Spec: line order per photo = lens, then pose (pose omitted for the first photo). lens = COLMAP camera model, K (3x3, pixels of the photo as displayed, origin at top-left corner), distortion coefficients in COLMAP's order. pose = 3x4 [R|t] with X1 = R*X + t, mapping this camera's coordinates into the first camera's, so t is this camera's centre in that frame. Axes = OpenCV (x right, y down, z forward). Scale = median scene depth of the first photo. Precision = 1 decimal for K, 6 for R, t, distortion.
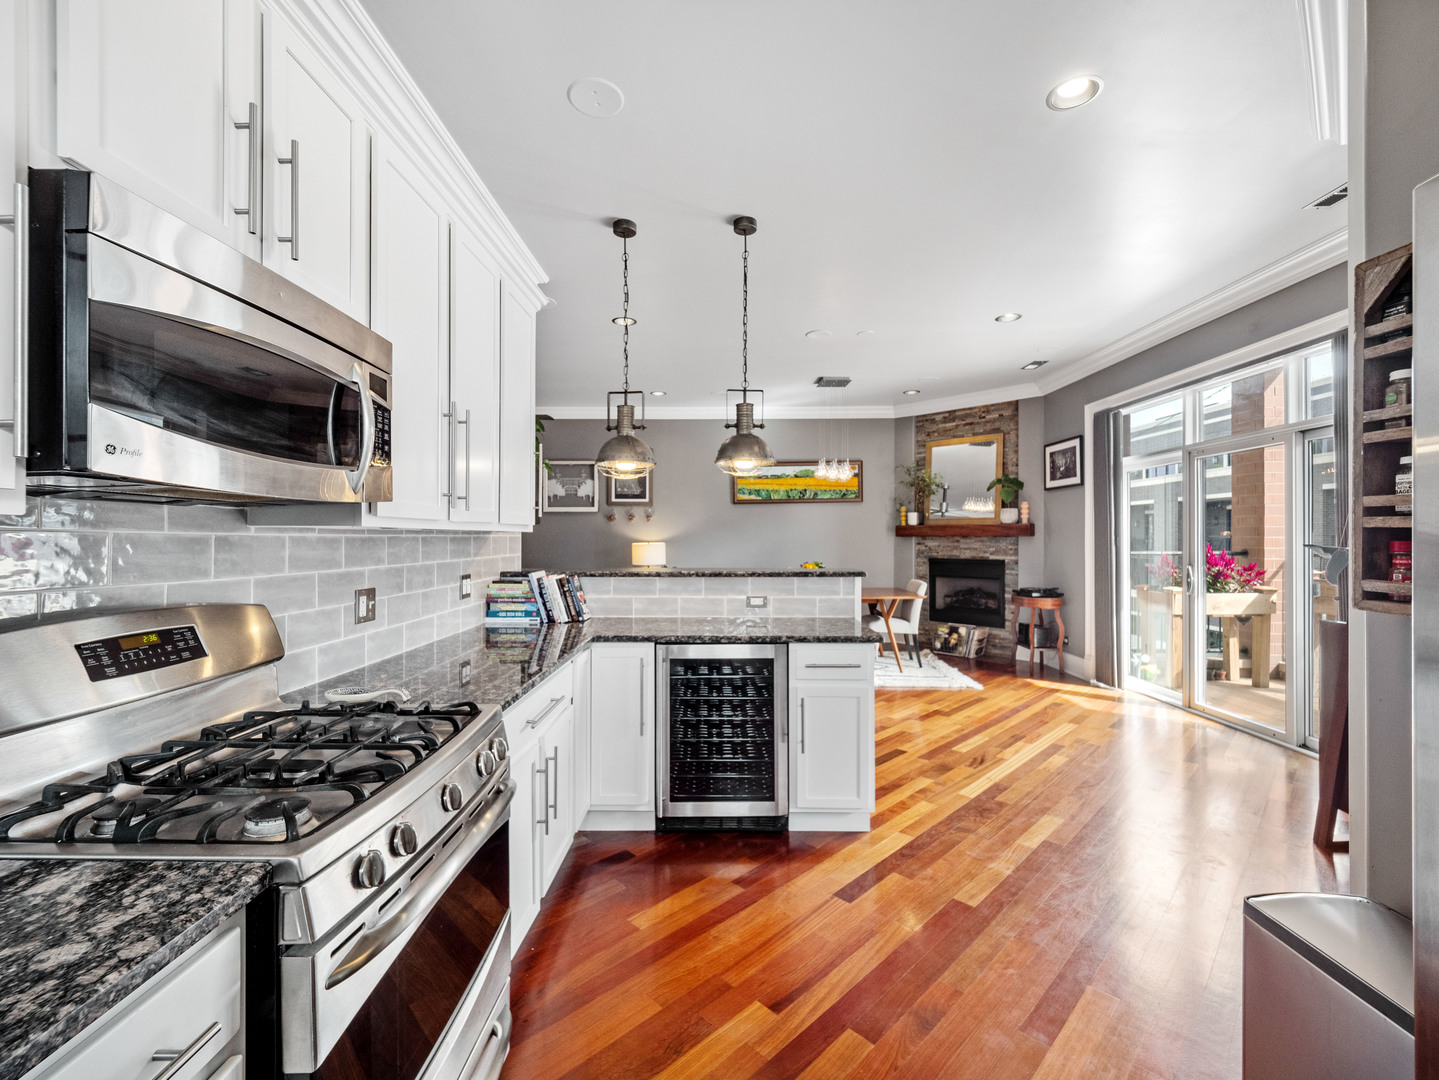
lens RADIAL K [[614.0, 0, 706.9], [0, 614.0, 543.1], [0, 0, 1]] dist [-0.002060, -0.001179]
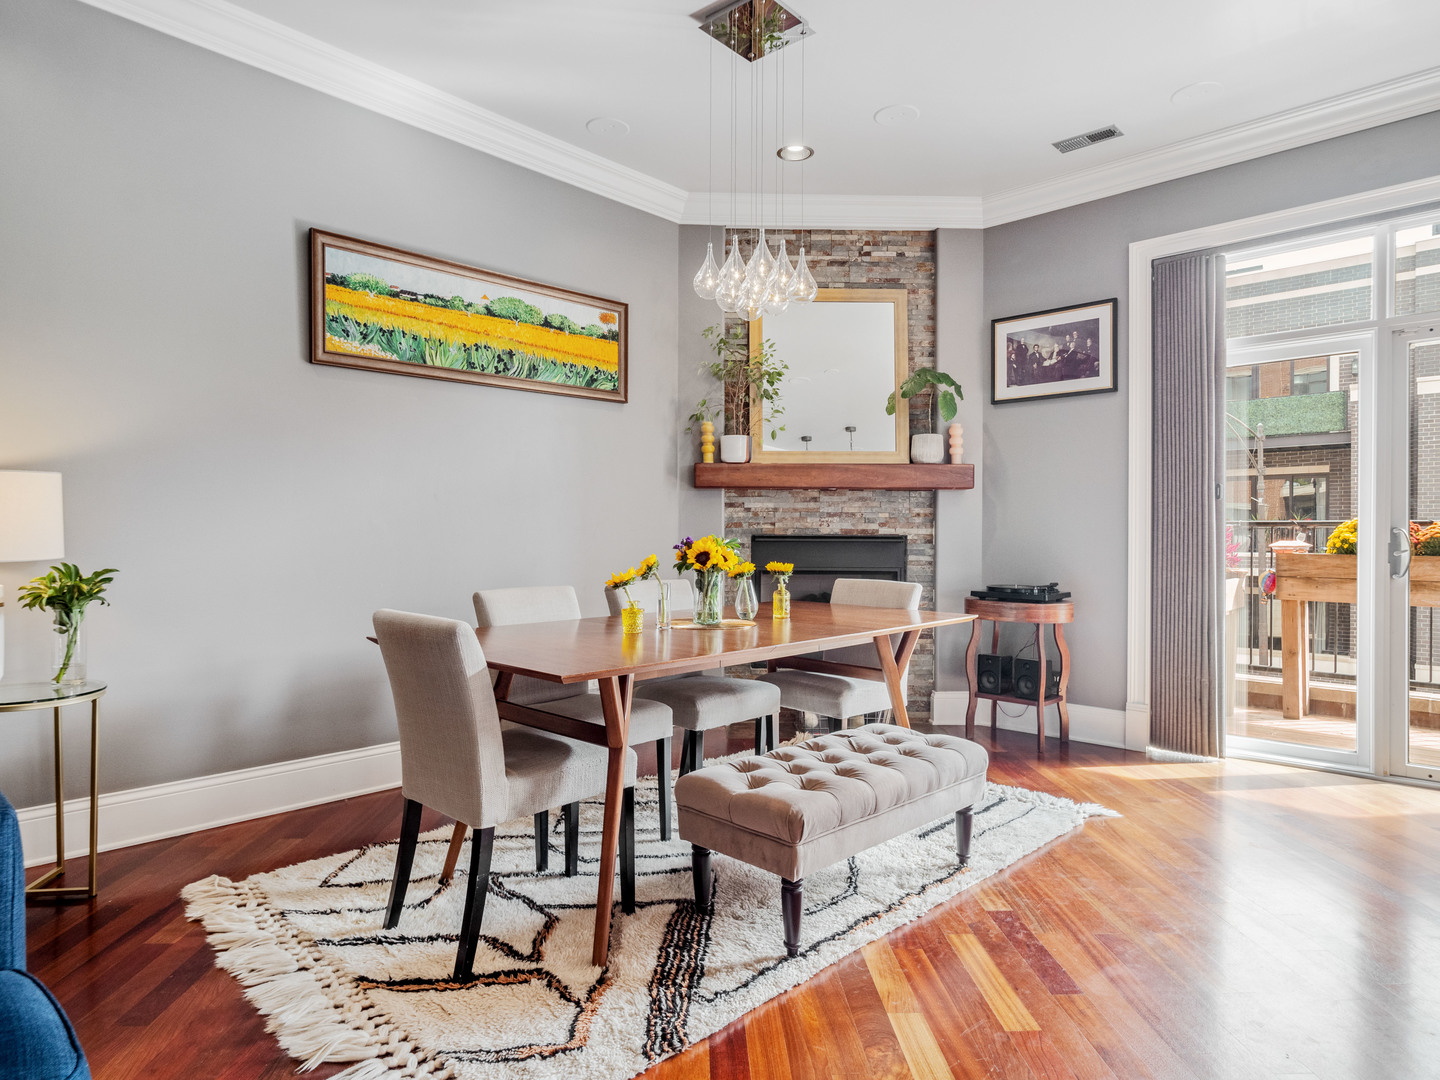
lens RADIAL K [[870.1, 0, 715.3], [0, 870.1, 538.6], [0, 0, 1]] dist [0.002286, -0.001779]
pose [[0.667675, -0.001265, 0.744452, -0.166291], [0.003515, 0.999993, -0.001453, 0.030037], [-0.744445, 0.003587, 0.667674, 0.619876]]
